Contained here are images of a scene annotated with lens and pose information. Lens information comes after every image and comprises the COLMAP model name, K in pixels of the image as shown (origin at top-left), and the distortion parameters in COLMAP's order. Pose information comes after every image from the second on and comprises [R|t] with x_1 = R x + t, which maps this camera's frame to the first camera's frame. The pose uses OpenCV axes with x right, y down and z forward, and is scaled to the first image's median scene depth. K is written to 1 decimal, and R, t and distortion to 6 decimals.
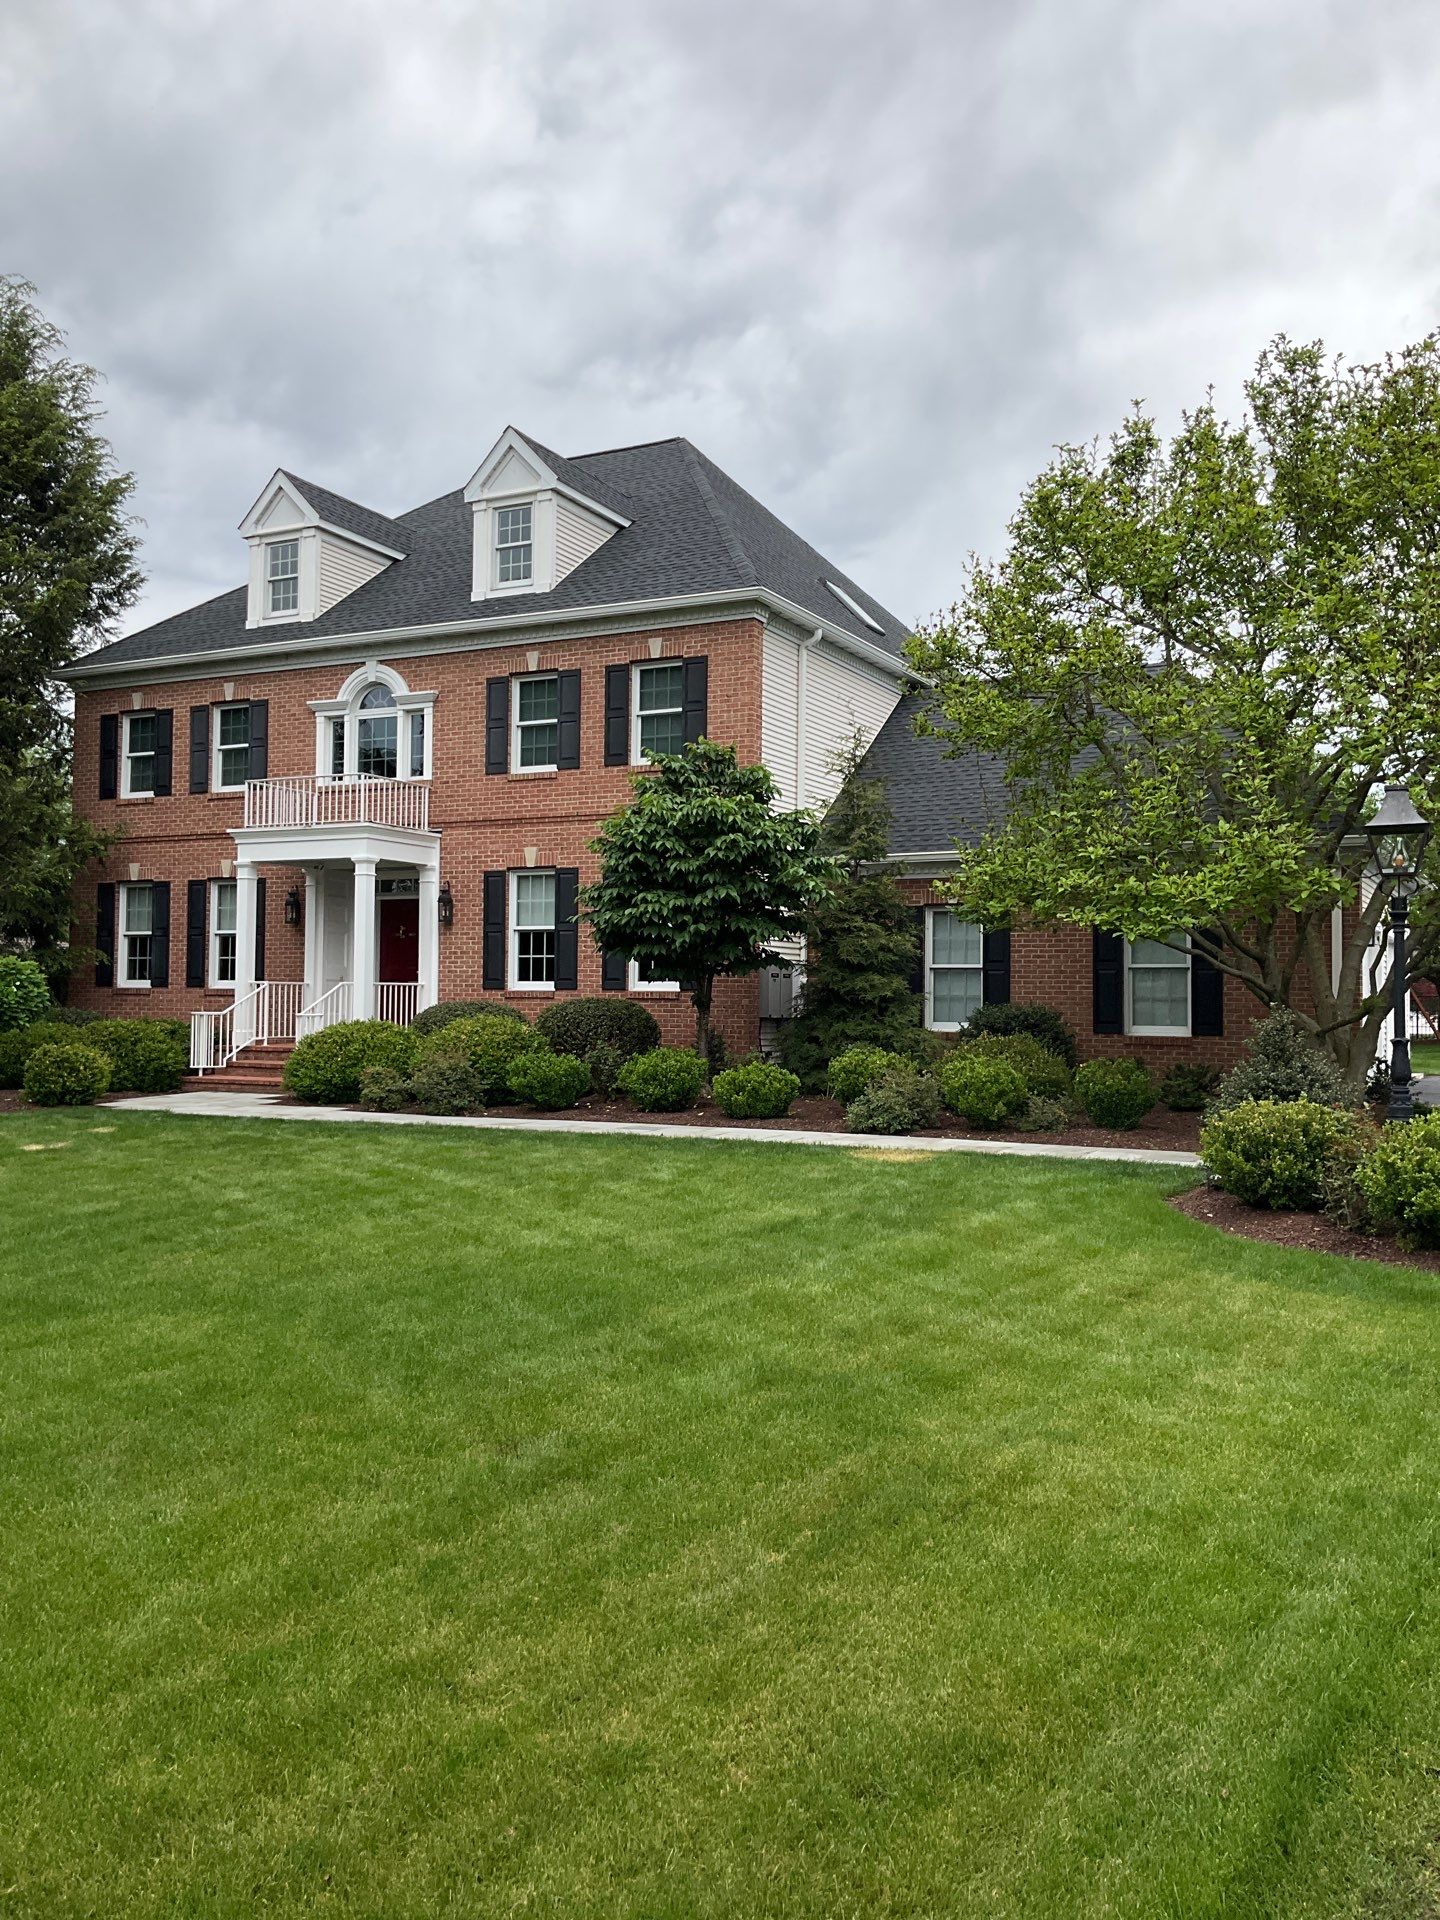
lens RADIAL K [[1576.9, 0, 721.4], [0, 1576.9, 964.5], [0, 0, 1]] dist [0.134393, -0.269195]
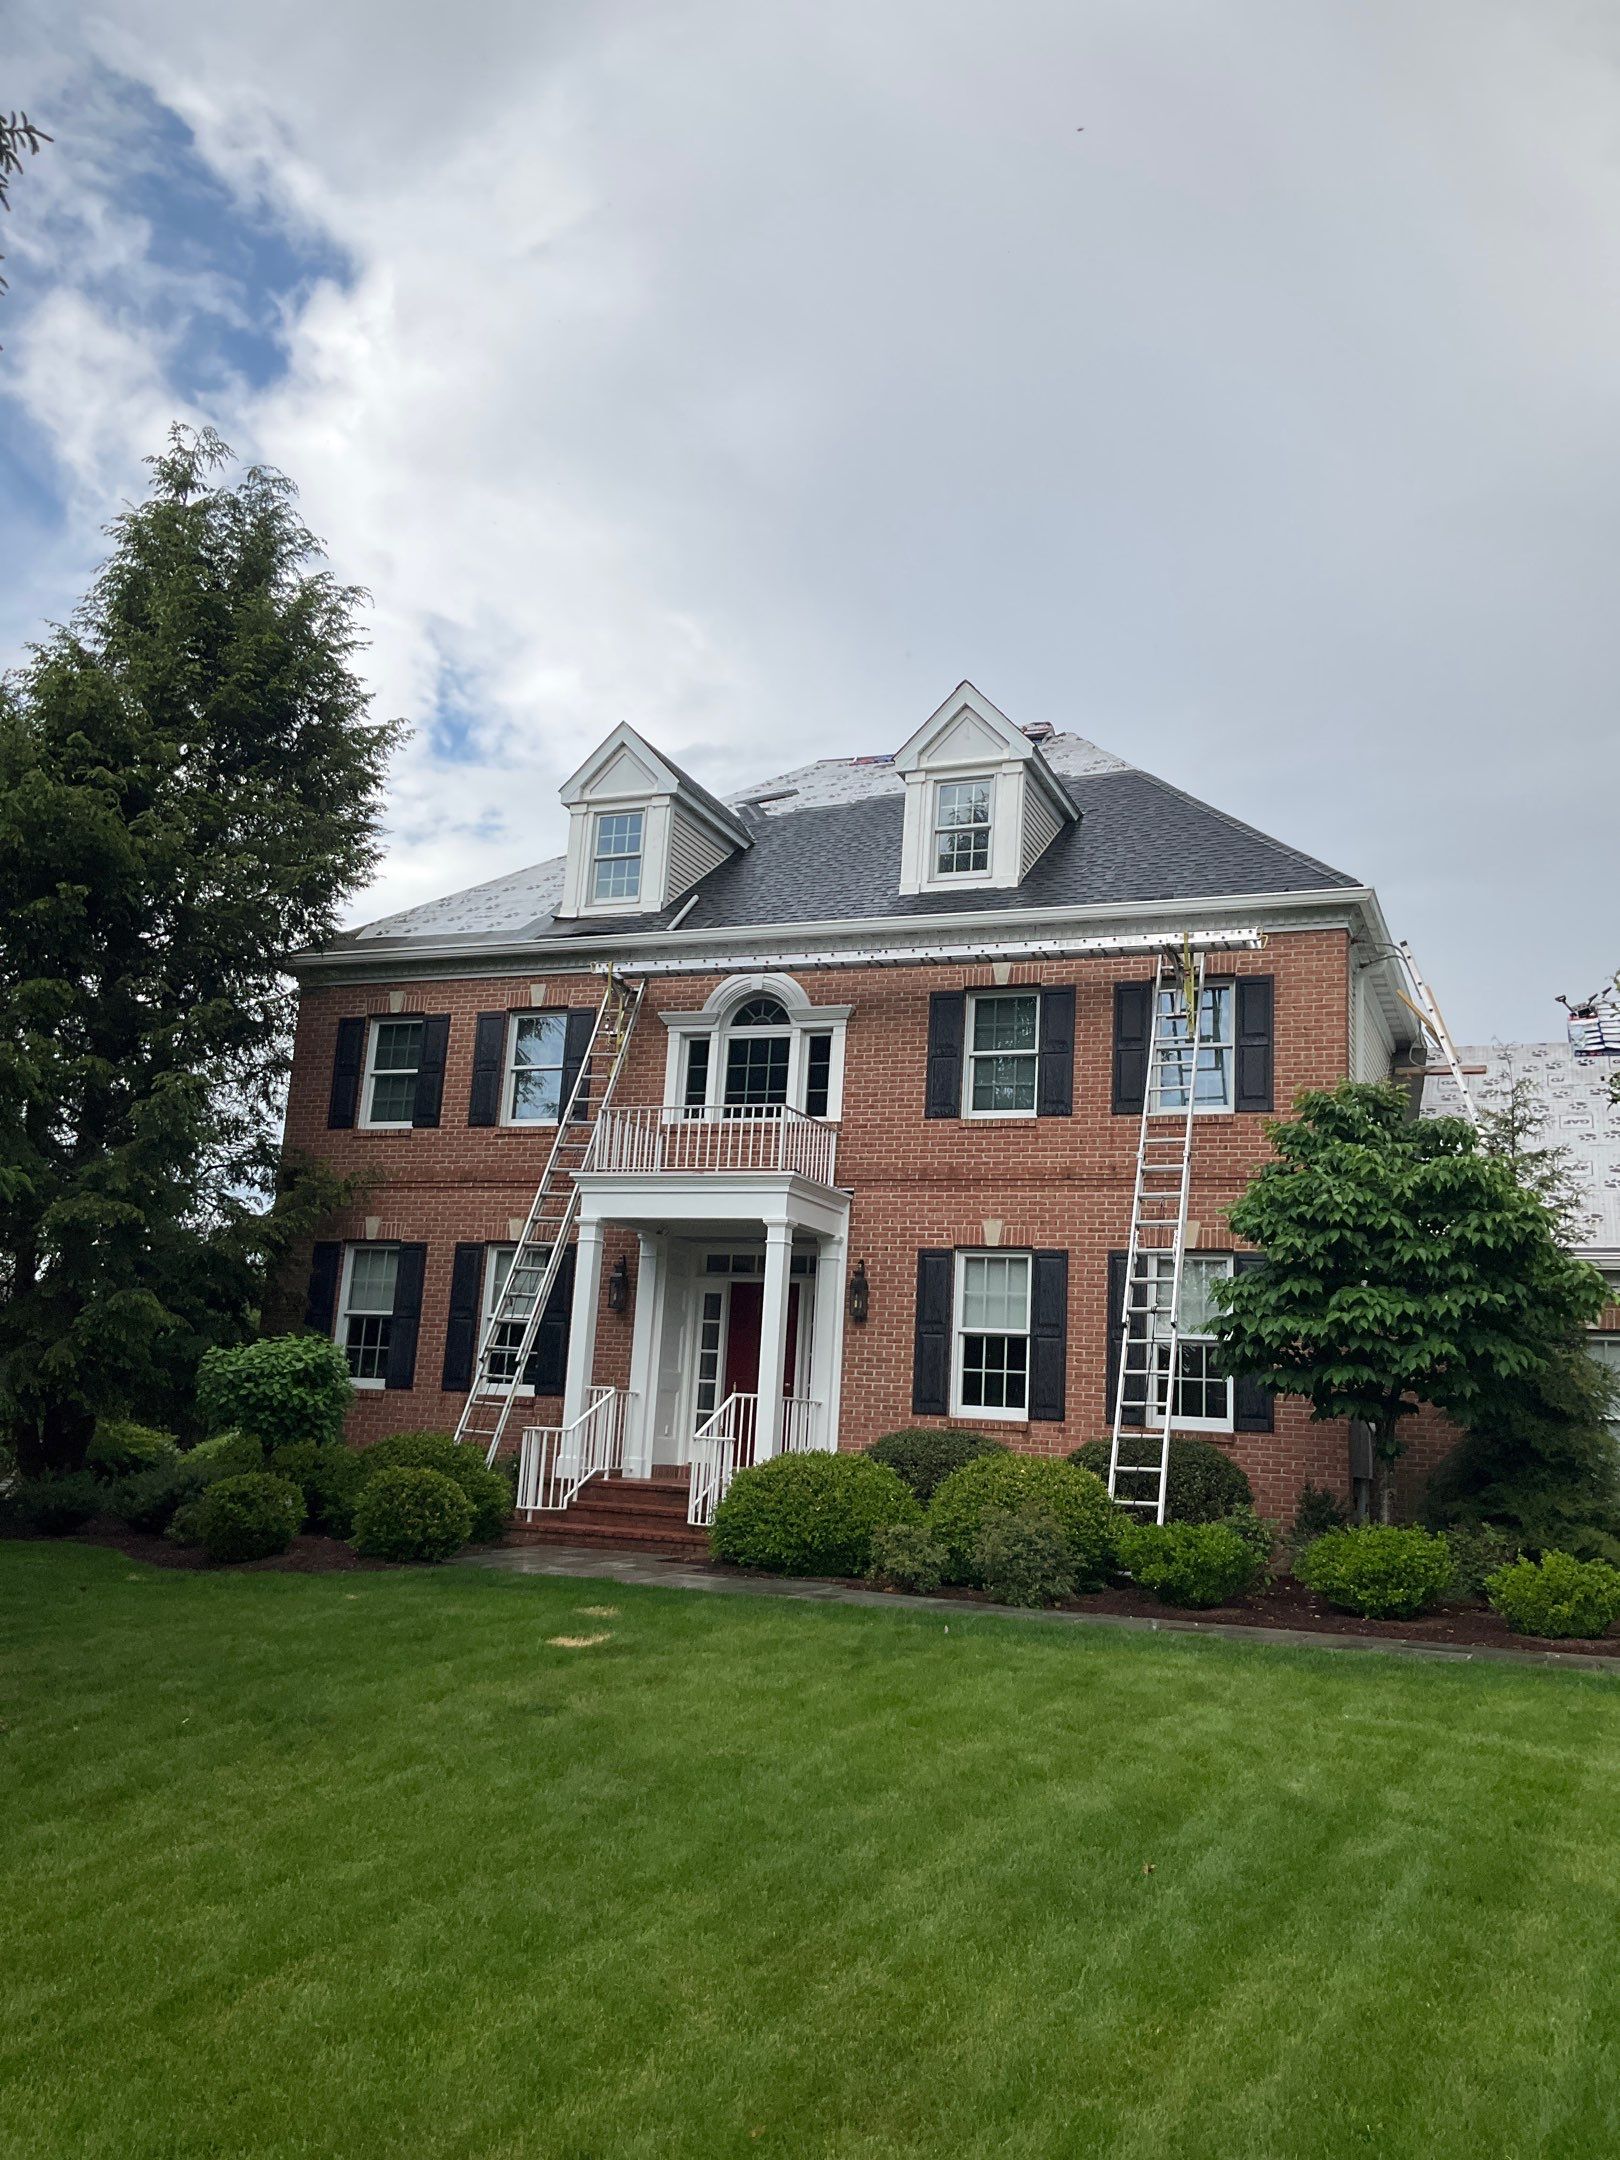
lens RADIAL K [[1774.0, 0, 811.6], [0, 1774.0, 1085.1], [0, 0, 1]] dist [0.134393, -0.269195]
pose [[0.995069, 0.061704, 0.077652, -0.266998], [-0.047724, 0.984199, -0.170514, 0.009074], [-0.086946, 0.165967, 0.982291, 0.186320]]
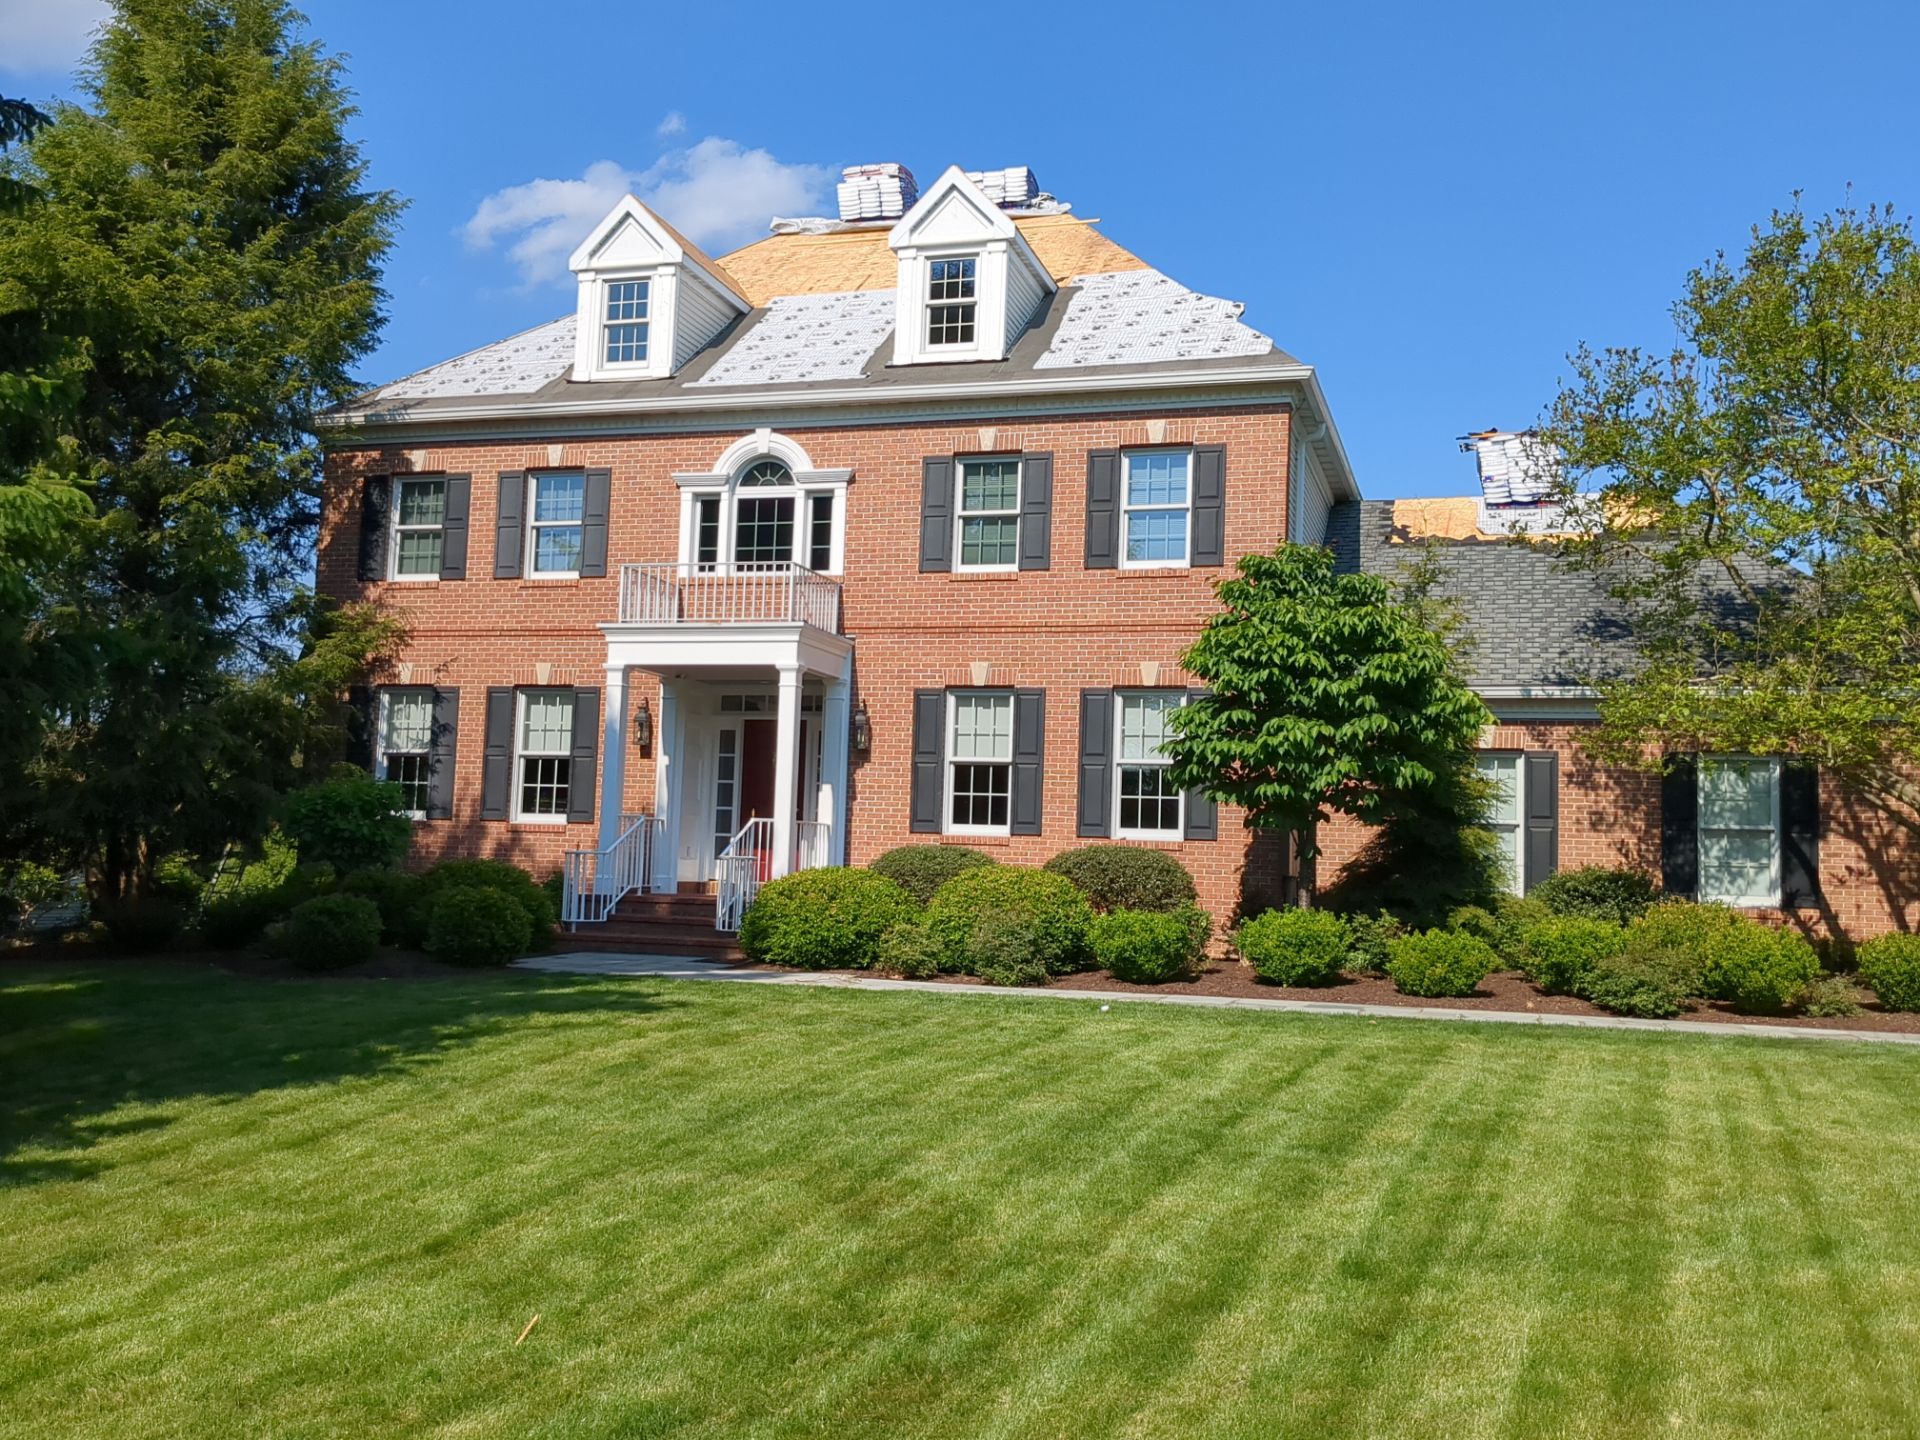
lens RADIAL K [[1756.8, 0, 957.7], [0, 1756.8, 739.4], [0, 0, 1]] dist [0.101657, -0.216130]
pose [[0.983286, 0.038078, 0.178043, -0.288601], [-0.029253, 0.998222, -0.051934, 0.014059], [-0.179704, 0.045858, 0.982651, 0.100653]]
